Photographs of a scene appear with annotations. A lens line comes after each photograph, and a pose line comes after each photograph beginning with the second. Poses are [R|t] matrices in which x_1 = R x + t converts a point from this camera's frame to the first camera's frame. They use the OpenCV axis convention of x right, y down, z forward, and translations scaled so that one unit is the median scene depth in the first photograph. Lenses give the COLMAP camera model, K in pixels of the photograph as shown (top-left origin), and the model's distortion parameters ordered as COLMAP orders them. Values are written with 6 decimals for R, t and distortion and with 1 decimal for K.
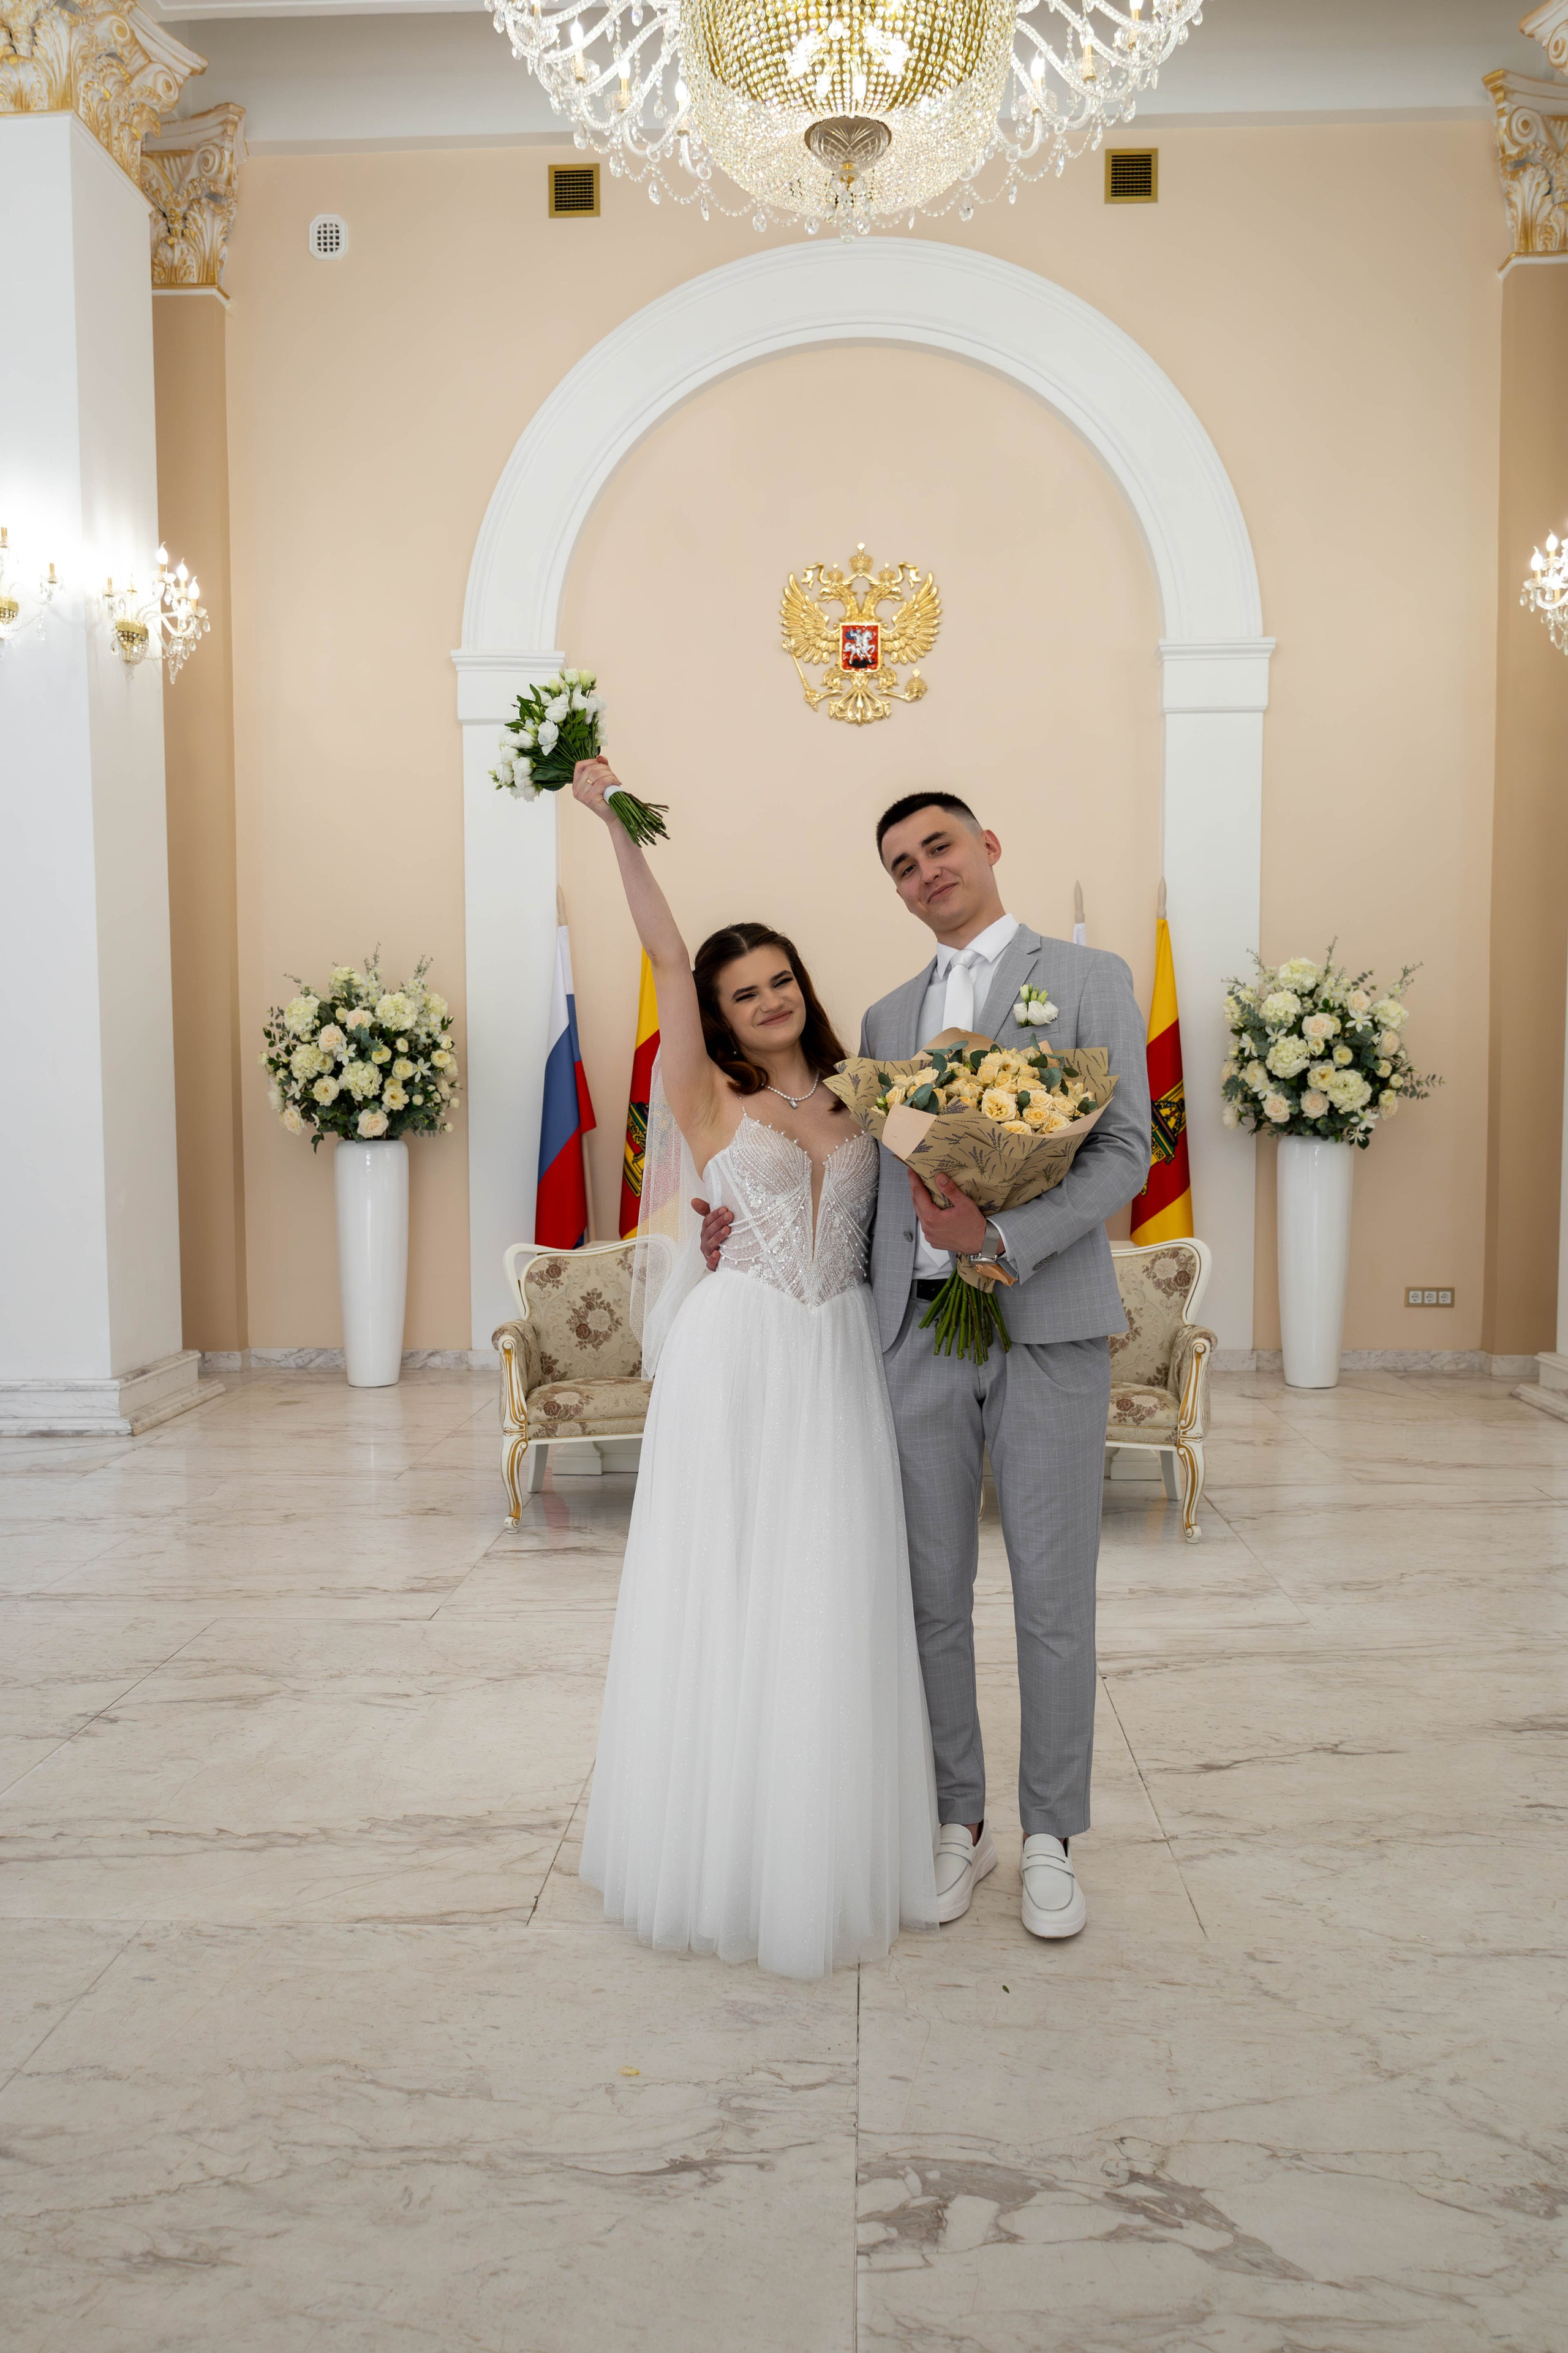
lens RADIAL K [[1628.9, 0, 808.4], [0, 1628.9, 1191.9], [0, 0, 1]] dist [-0.000807, 0.002600]
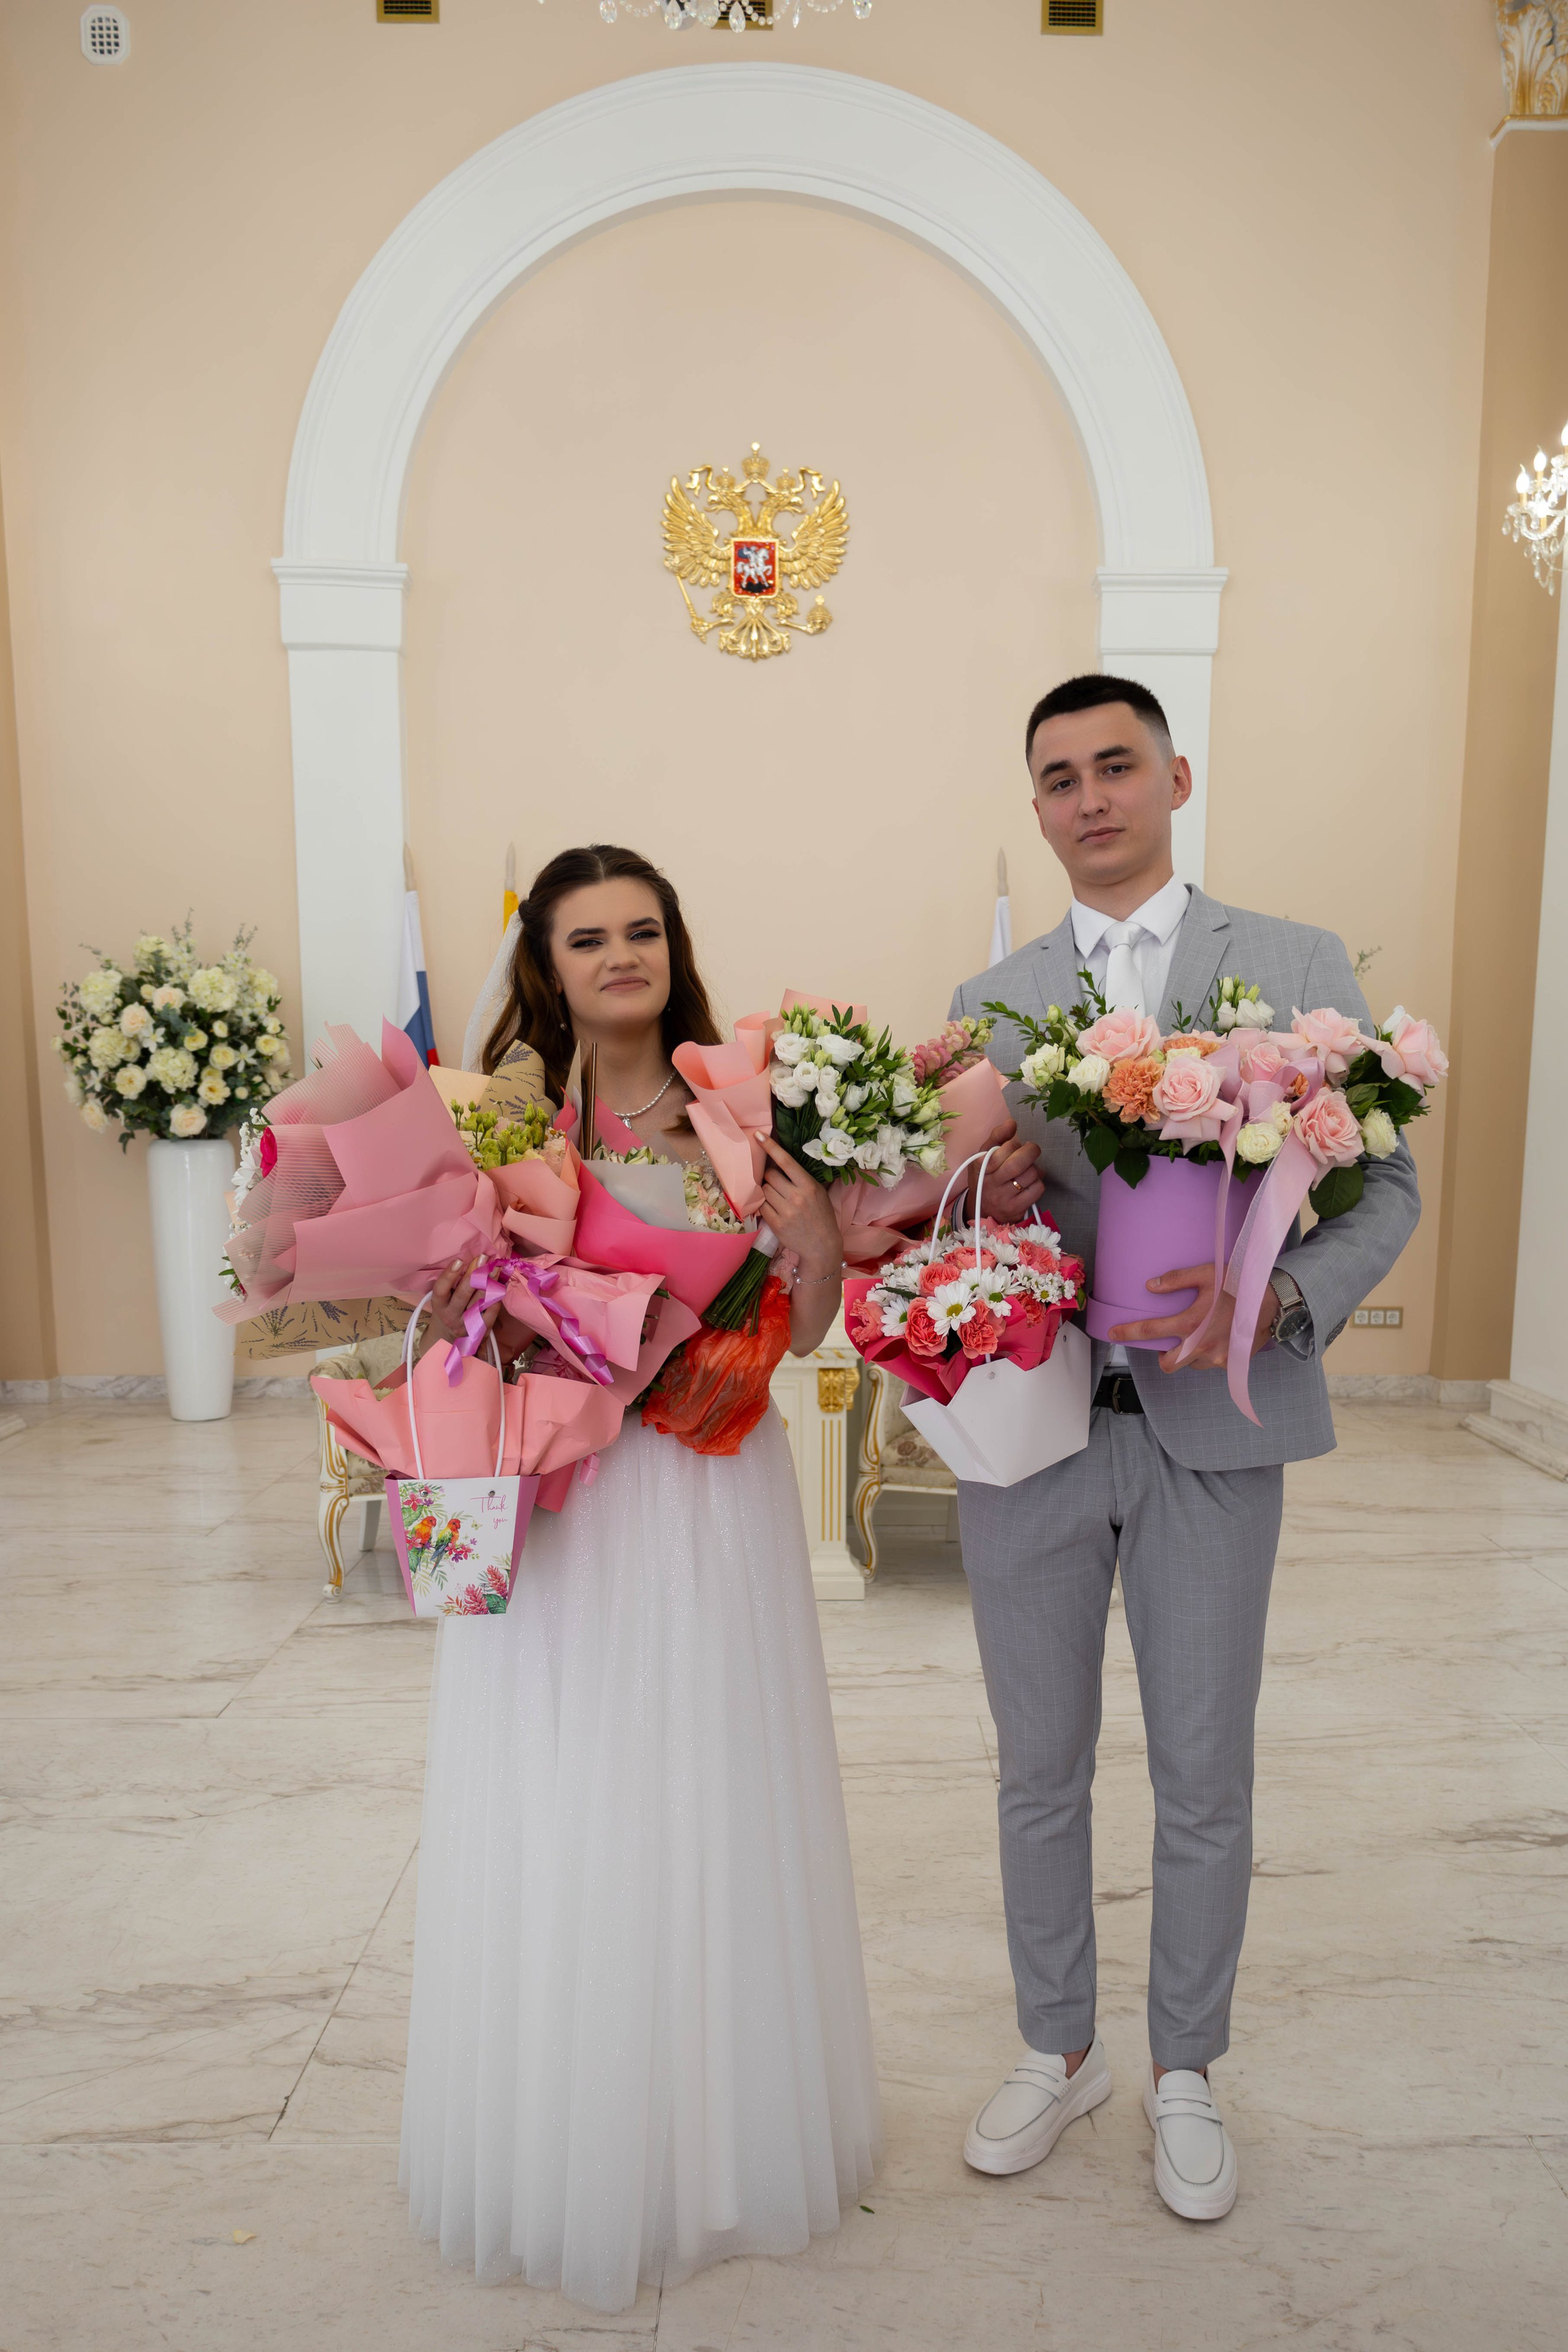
lens RADIAL K [[1729.5, 0, 840.9], [0, 1729.5, 1334.9], [0, 0, 1]] dist [0.001111, -0.000691]
pose [[0.997960, -0.001324, 0.063835, 0.020205], [-0.004151, 0.996325, 0.085558, -0.008641], [-0.063714, -0.085649, 0.994286, 0.055591]]
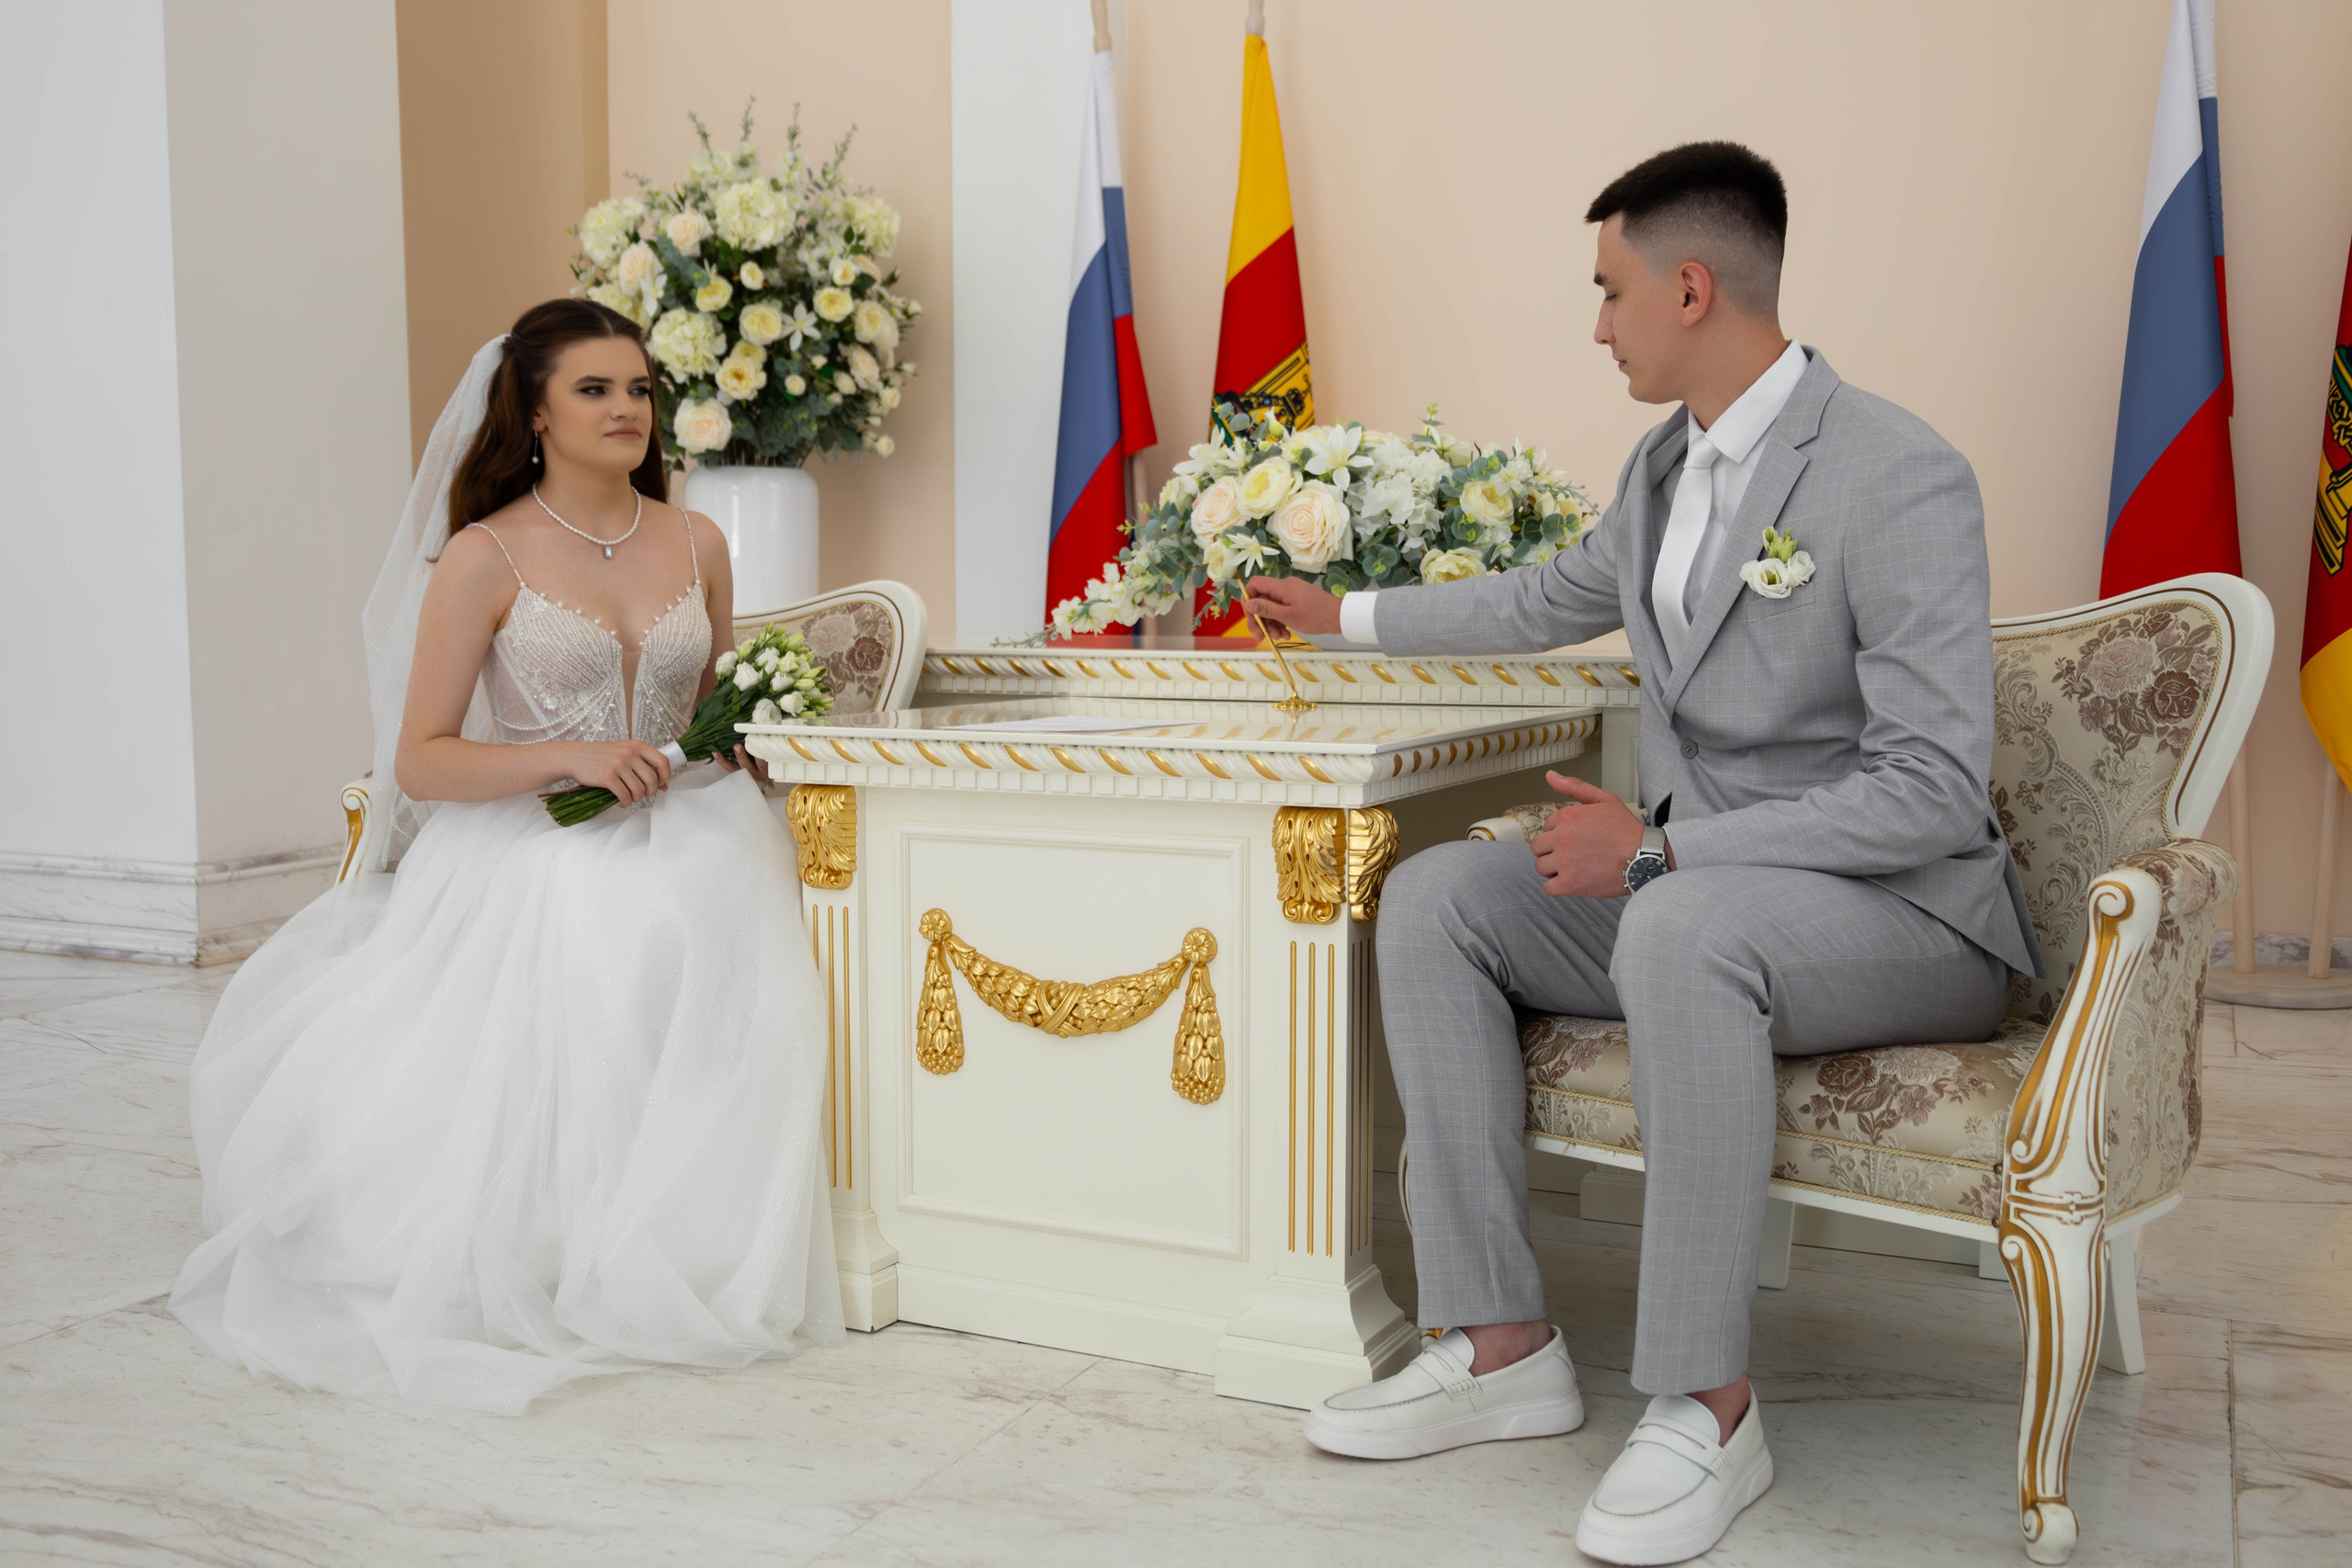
lens RADIAL K [[2215.7, 0, 1172.3], [0, 2215.7, 796.8], [0, 0, 1]] dist [-0.000063, 0.000000]
pose [[0.926635, 0.042525, -0.373549, 0.156169], [-0.027237, 0.998565, 0.046111, 0.042959], [0.374974, -0.032553, 0.926464, 0.385534]]
